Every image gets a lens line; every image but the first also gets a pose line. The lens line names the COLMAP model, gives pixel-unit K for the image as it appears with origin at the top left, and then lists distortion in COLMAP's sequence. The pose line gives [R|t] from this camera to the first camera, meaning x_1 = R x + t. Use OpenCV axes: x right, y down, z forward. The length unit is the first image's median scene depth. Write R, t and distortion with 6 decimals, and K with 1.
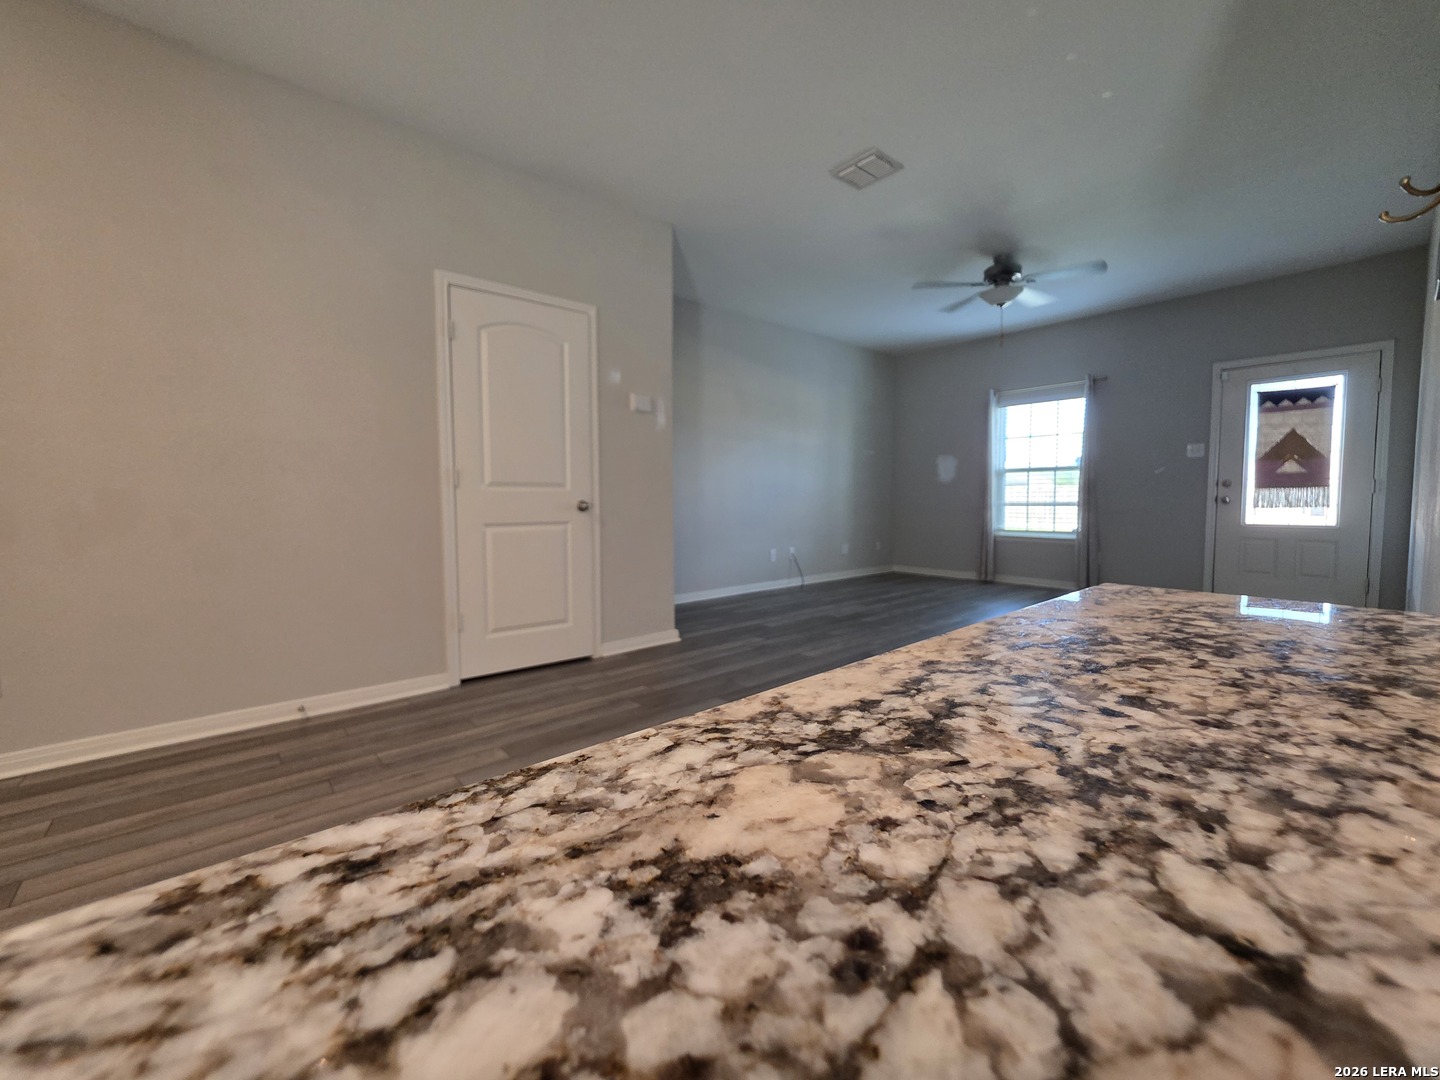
lens RADIAL K [[578.4, 0, 713.3], [0, 578.4, 532.8], [0, 0, 1]] dist [0.000622, 0.000587]
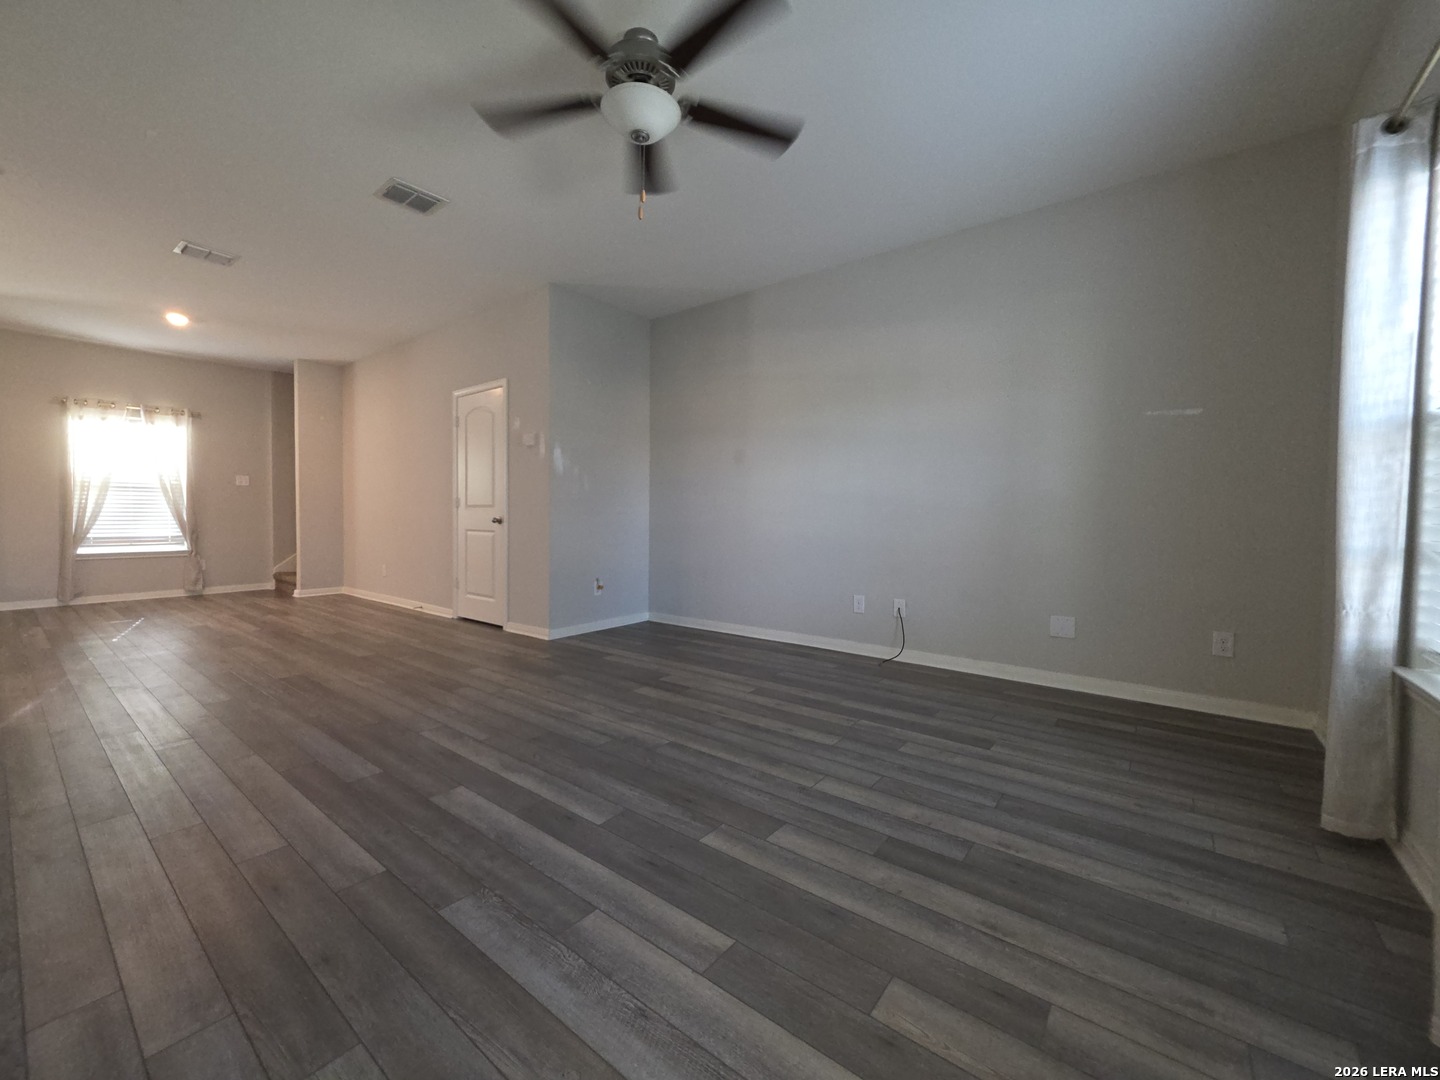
lens RADIAL K [[578.4, 0, 718.0], [0, 578.4, 530.2], [0, 0, 1]] dist [0.000622, 0.000587]
pose [[0.198930, 0.028105, -0.979611, 1.240764], [-0.068272, 0.997558, 0.014756, -0.075956], [0.977633, 0.063945, 0.200363, 1.201584]]
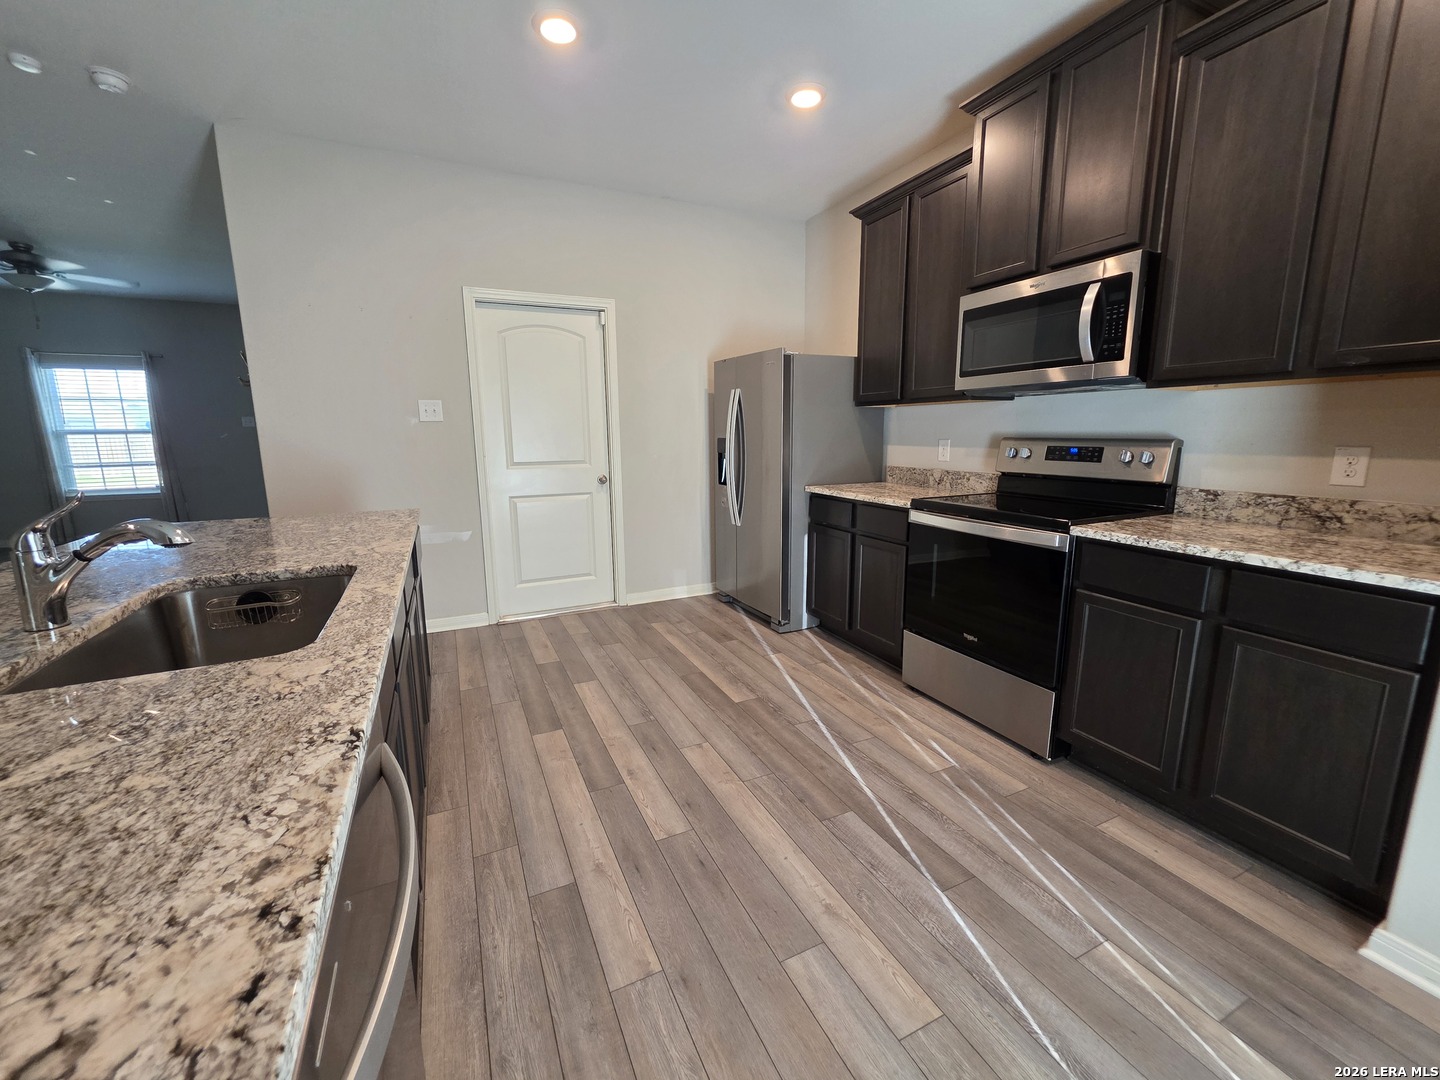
lens RADIAL K [[578.4, 0, 714.8], [0, 578.4, 525.5], [0, 0, 1]] dist [0.000622, 0.000587]
pose [[0.260051, -0.157534, 0.952658, -0.340862], [0.066968, 0.987169, 0.144960, -0.032249], [-0.963270, 0.026100, 0.267264, -0.642443]]
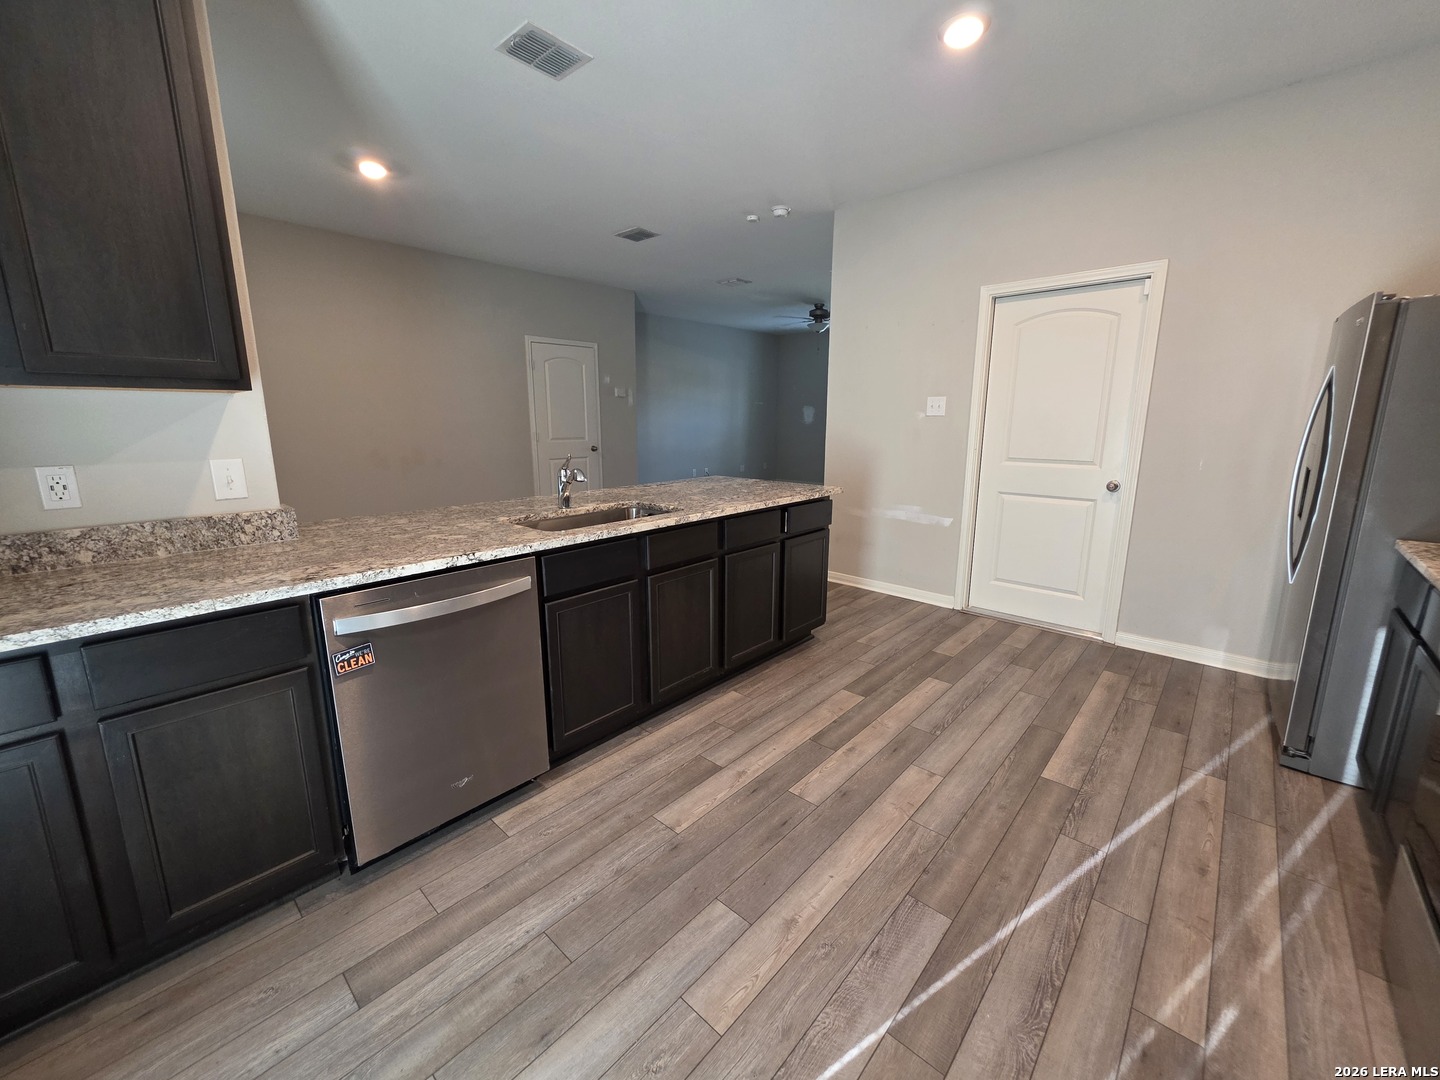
lens RADIAL K [[578.4, 0, 717.0], [0, 578.4, 525.8], [0, 0, 1]] dist [0.000622, 0.000587]
pose [[0.992102, -0.020340, 0.123773, -0.056519], [0.004613, 0.992014, 0.126045, -0.029726], [-0.125348, -0.124479, 0.984273, -0.981110]]
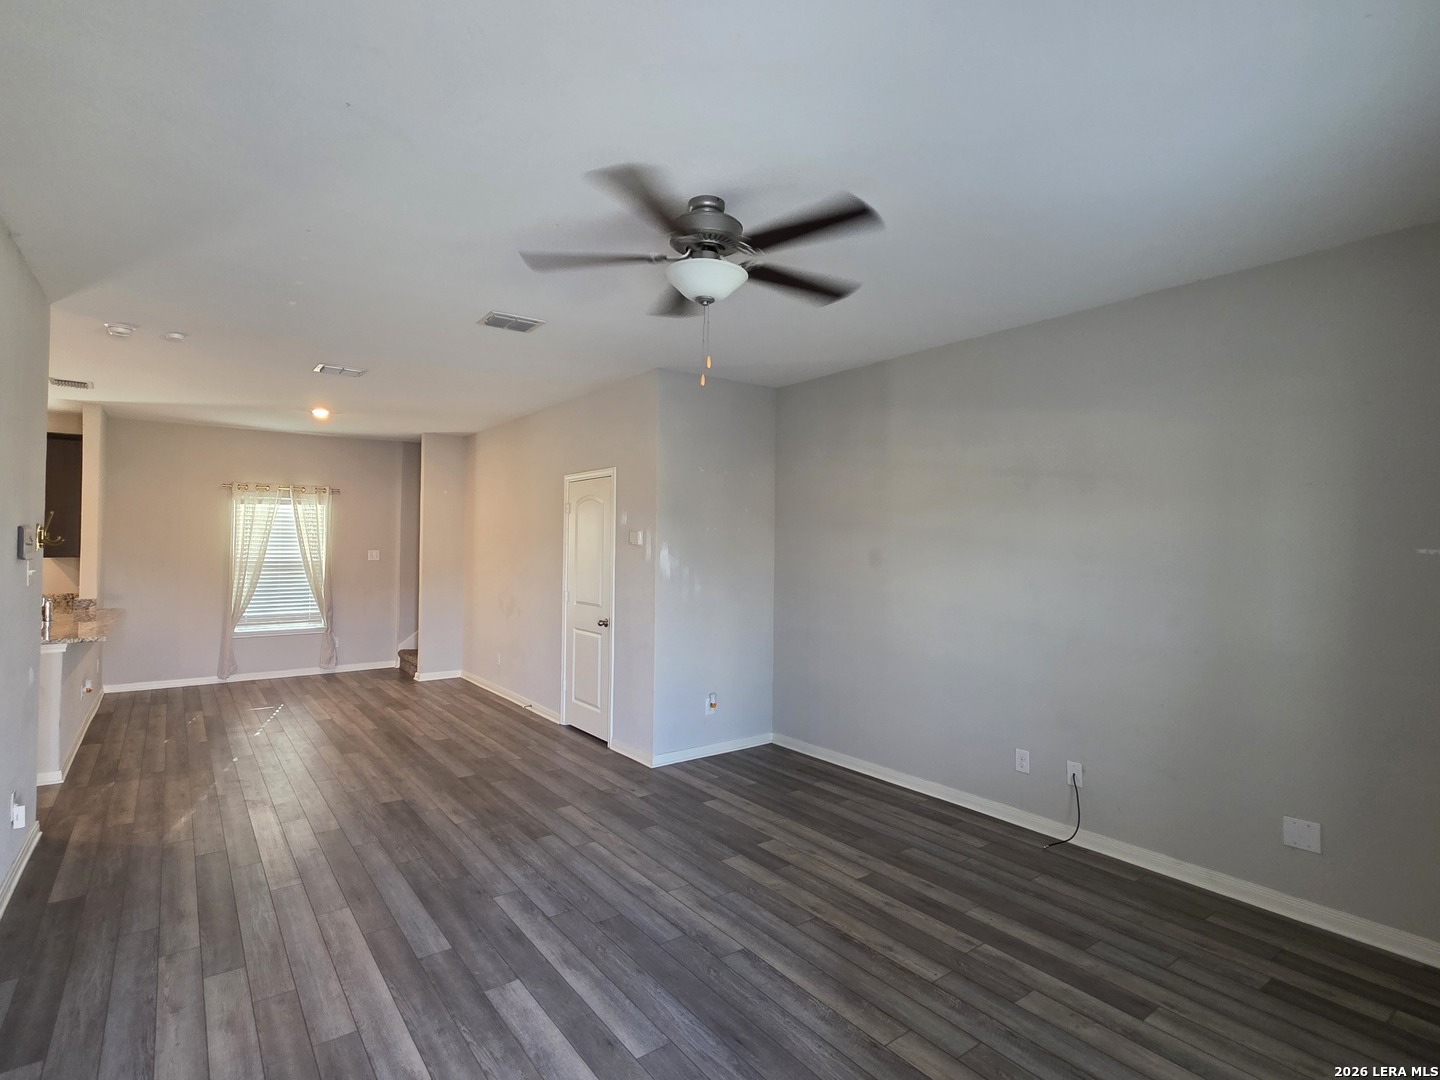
lens RADIAL K [[730.4, 0, 720.8], [0, 730.4, 529.4], [0, 0, 1]] dist [0.002182, -0.000324]
pose [[-0.059471, -0.019956, -0.998031, 1.340565], [-0.071474, 0.997319, -0.015682, -0.238431], [0.995668, 0.070401, -0.060738, 1.293908]]
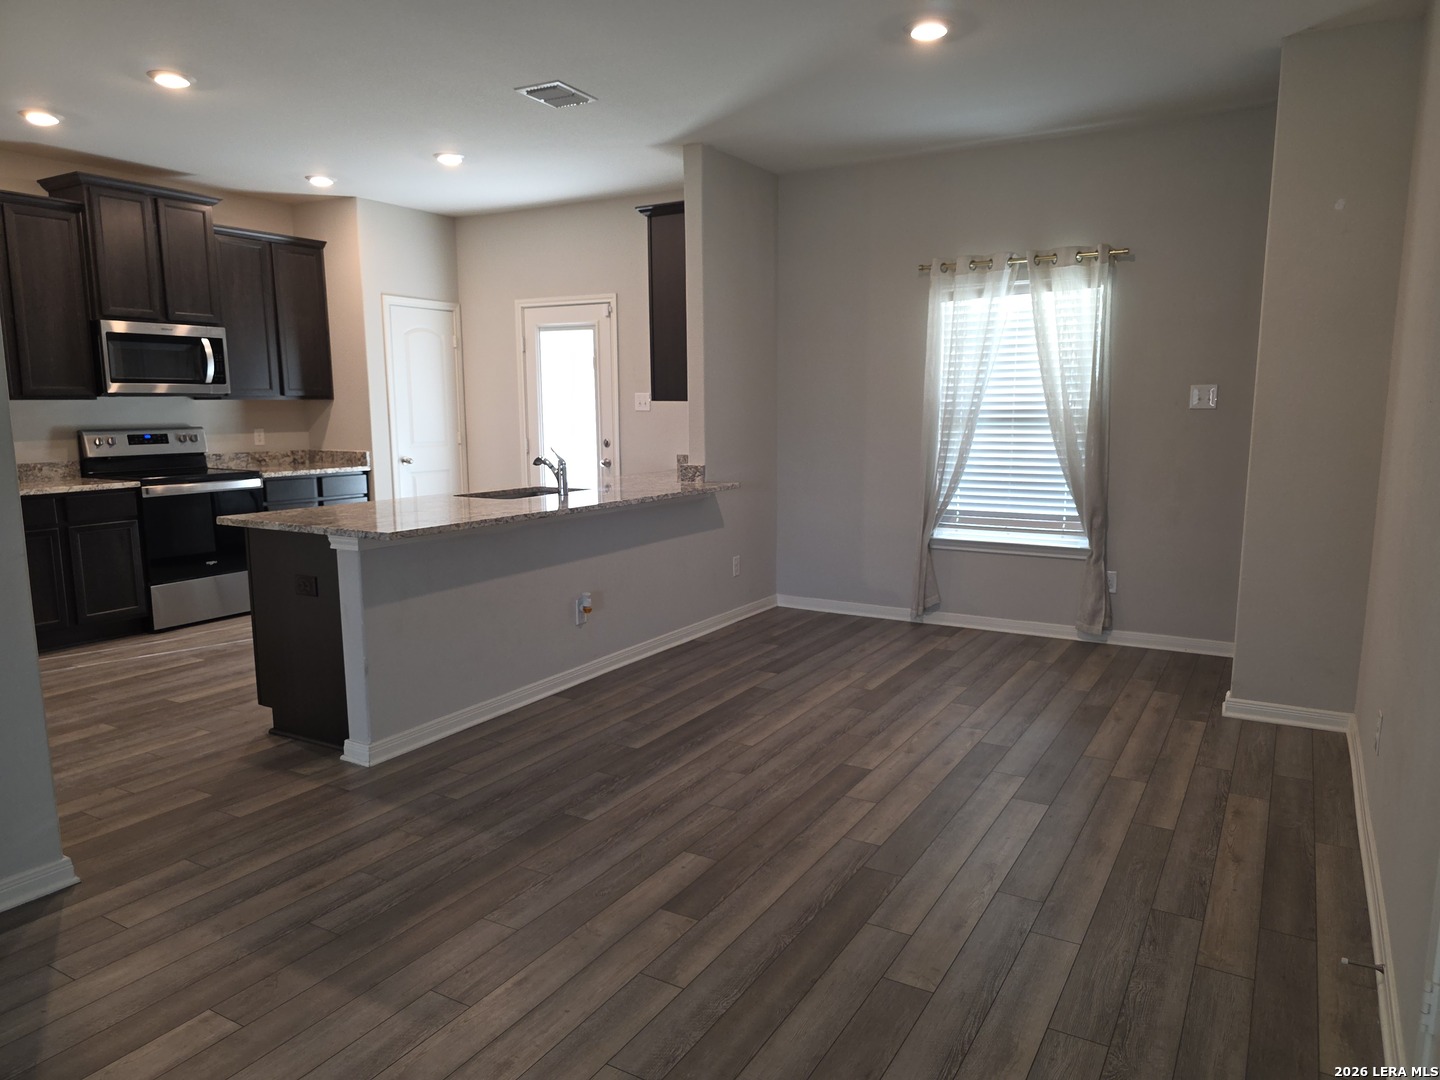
lens RADIAL K [[970.7, 0, 710.9], [0, 970.7, 550.4], [0, 0, 1]] dist [0.043748, -0.029584]
pose [[-0.945955, 0.054791, -0.319634, 0.088310], [-0.014751, 0.977334, 0.211190, -0.178637], [0.323961, 0.204491, -0.923706, 1.121048]]
